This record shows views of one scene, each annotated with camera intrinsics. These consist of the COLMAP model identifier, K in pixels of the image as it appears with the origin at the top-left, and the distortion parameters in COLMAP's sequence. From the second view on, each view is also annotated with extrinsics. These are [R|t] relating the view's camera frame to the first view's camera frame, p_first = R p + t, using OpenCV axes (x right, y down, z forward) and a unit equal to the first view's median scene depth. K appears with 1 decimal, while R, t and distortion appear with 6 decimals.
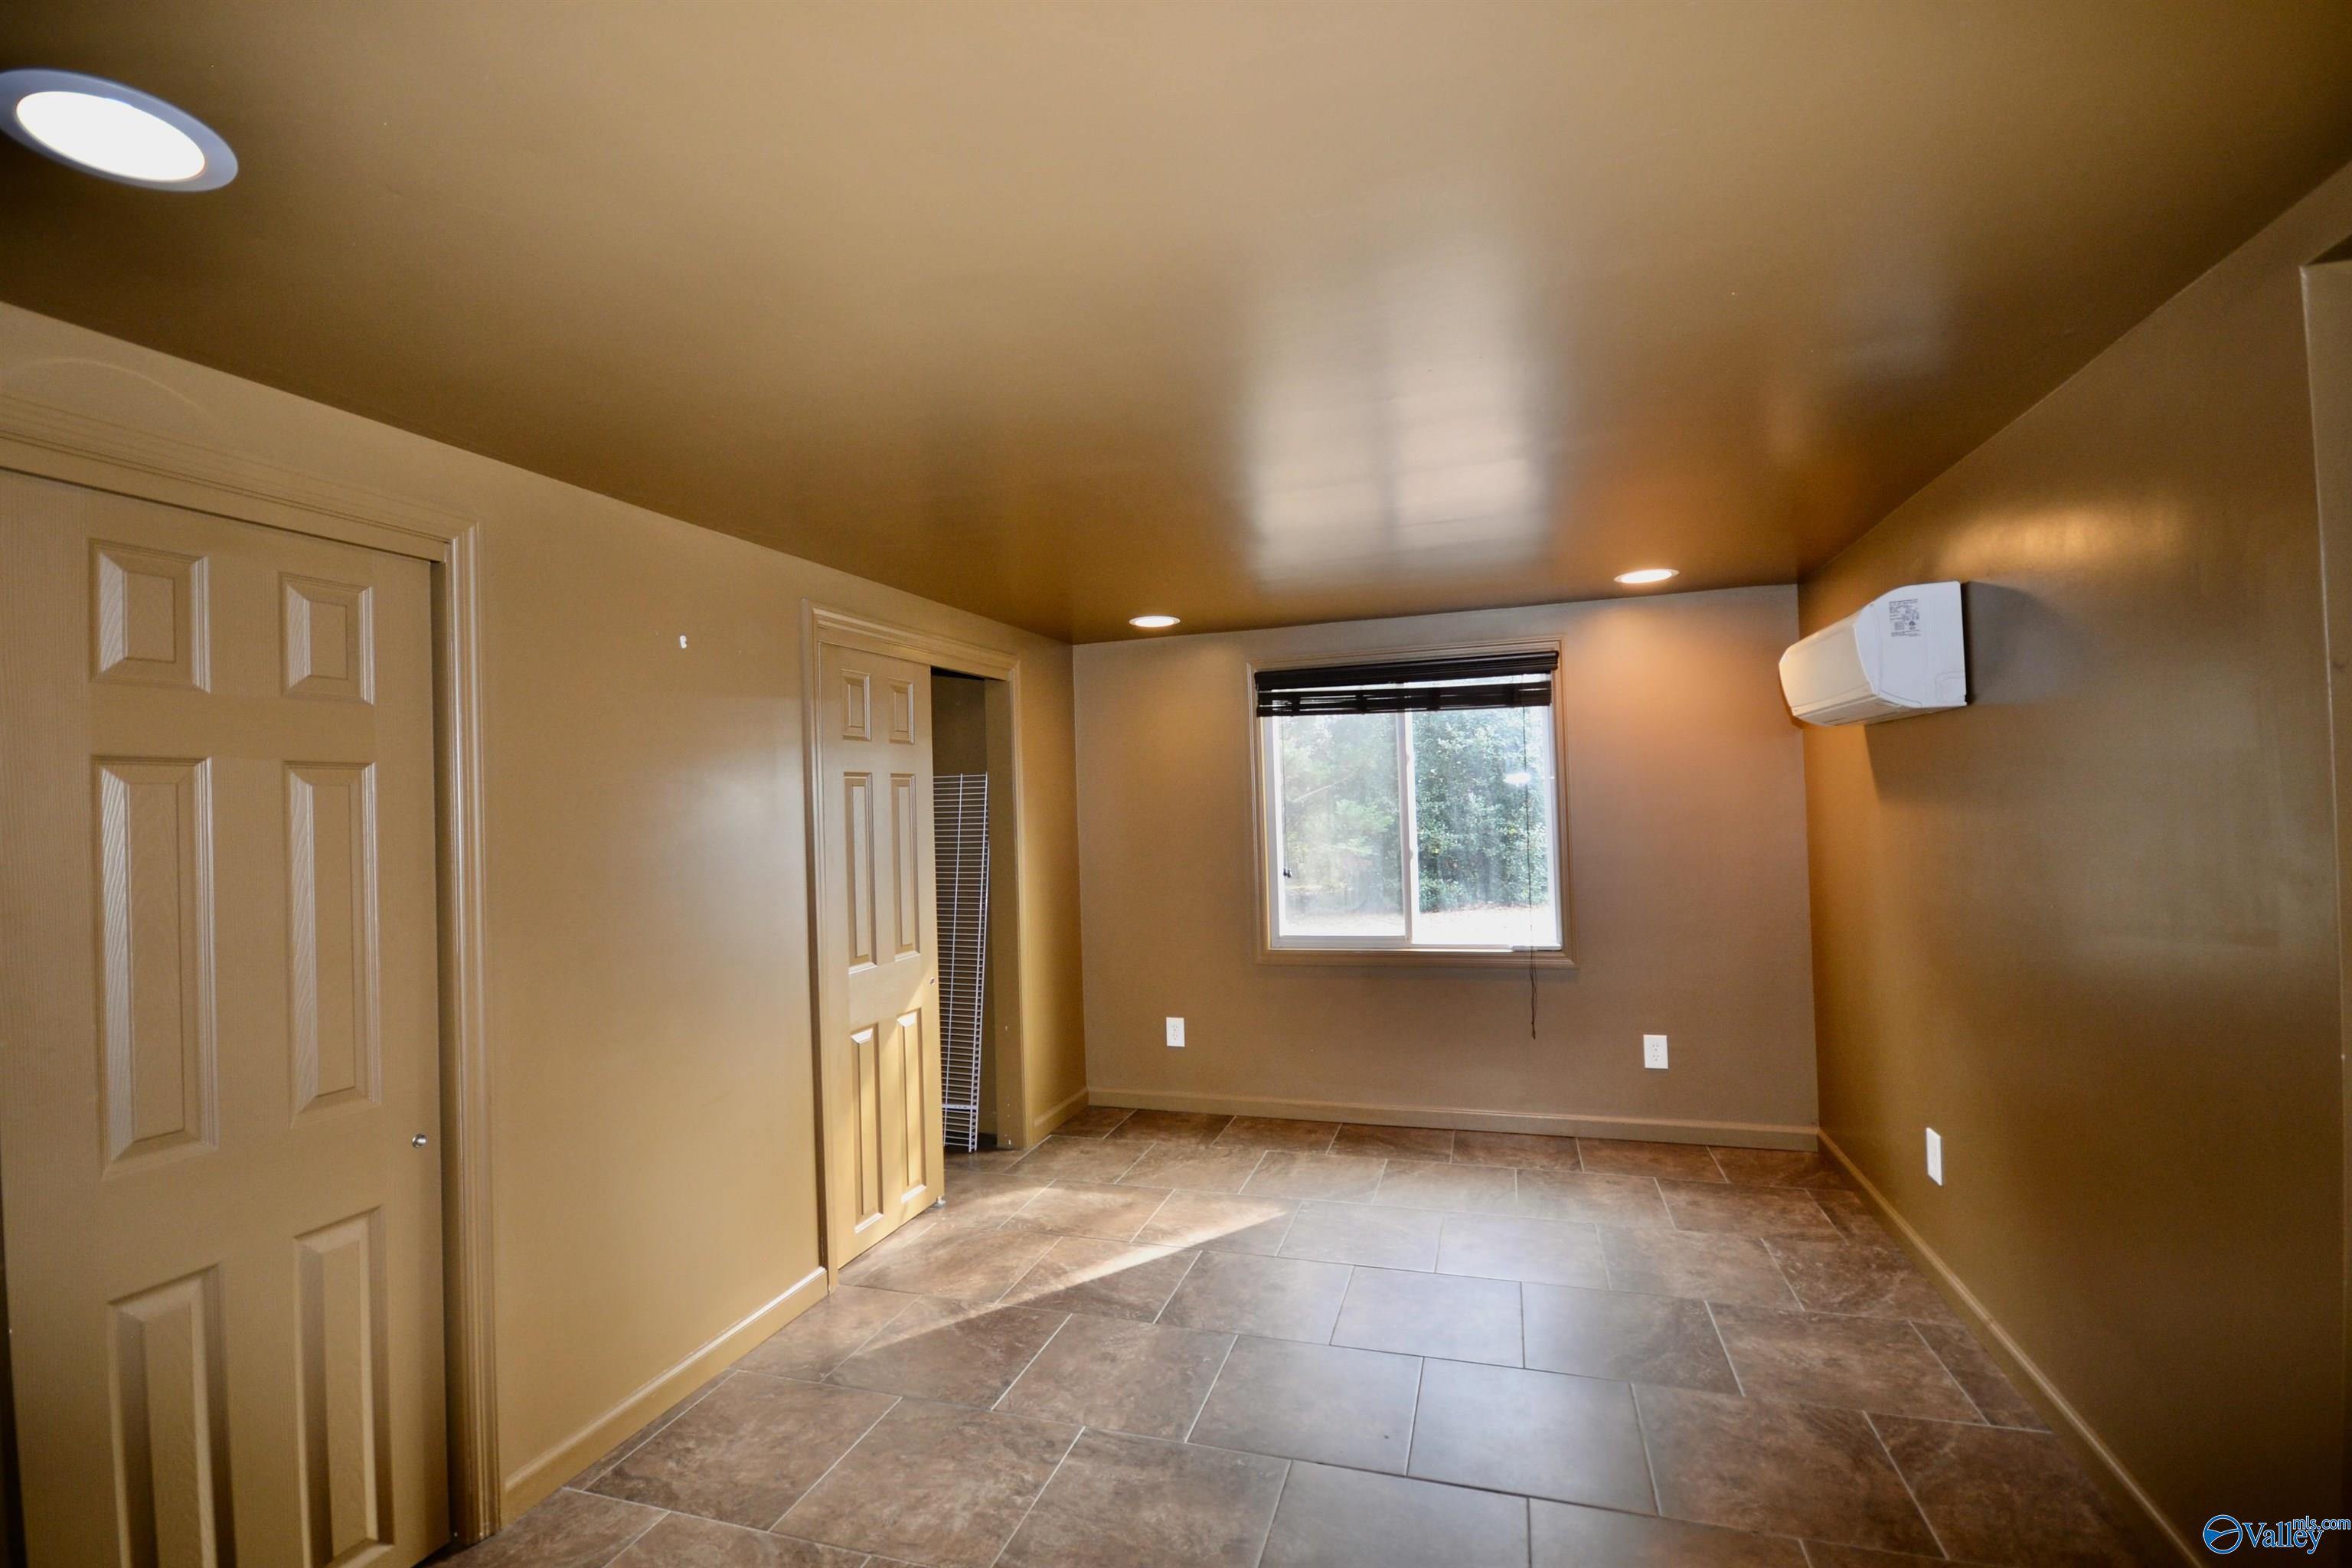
lens RADIAL K [[1028.4, 0, 1171.7], [0, 1028.4, 794.8], [0, 0, 1]] dist [-0.000178, -0.000014]
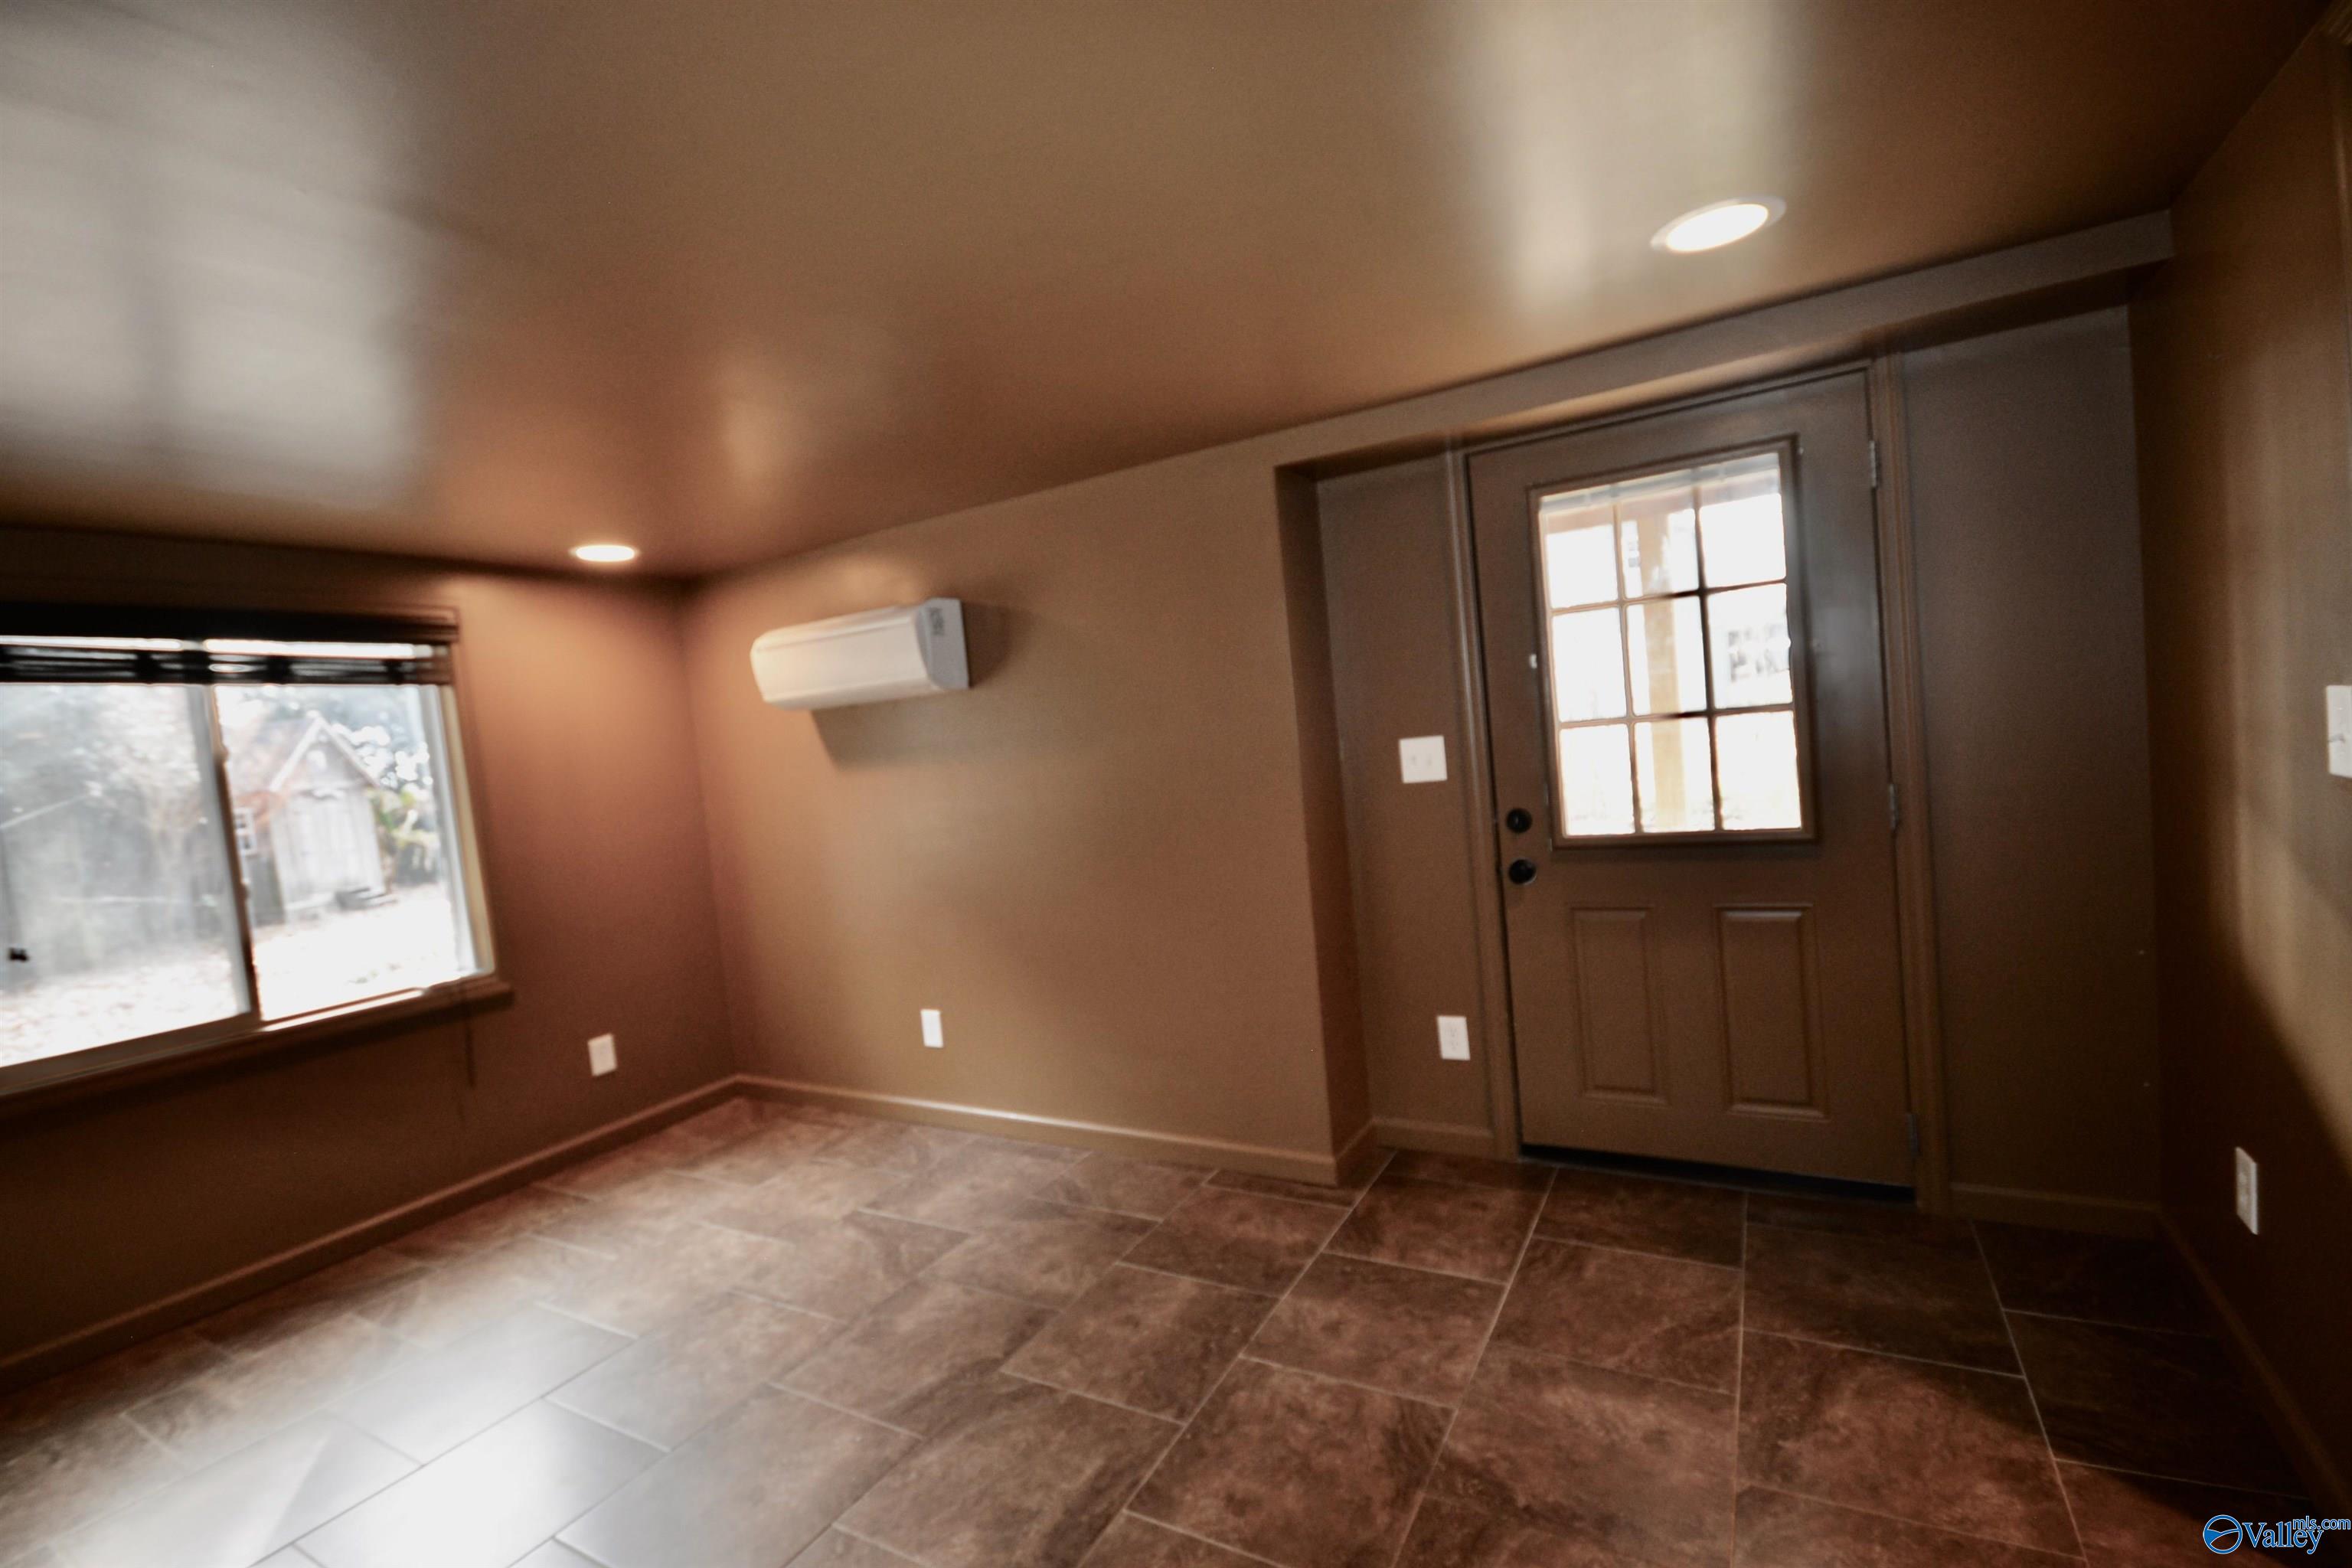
lens RADIAL K [[1028.4, 0, 1171.7], [0, 1028.4, 794.8], [0, 0, 1]] dist [-0.000178, -0.000014]
pose [[0.211308, -0.045422, 0.976364, -0.377232], [0.075331, 0.996705, 0.030065, 0.023182], [-0.974512, 0.067198, 0.214034, 0.299963]]
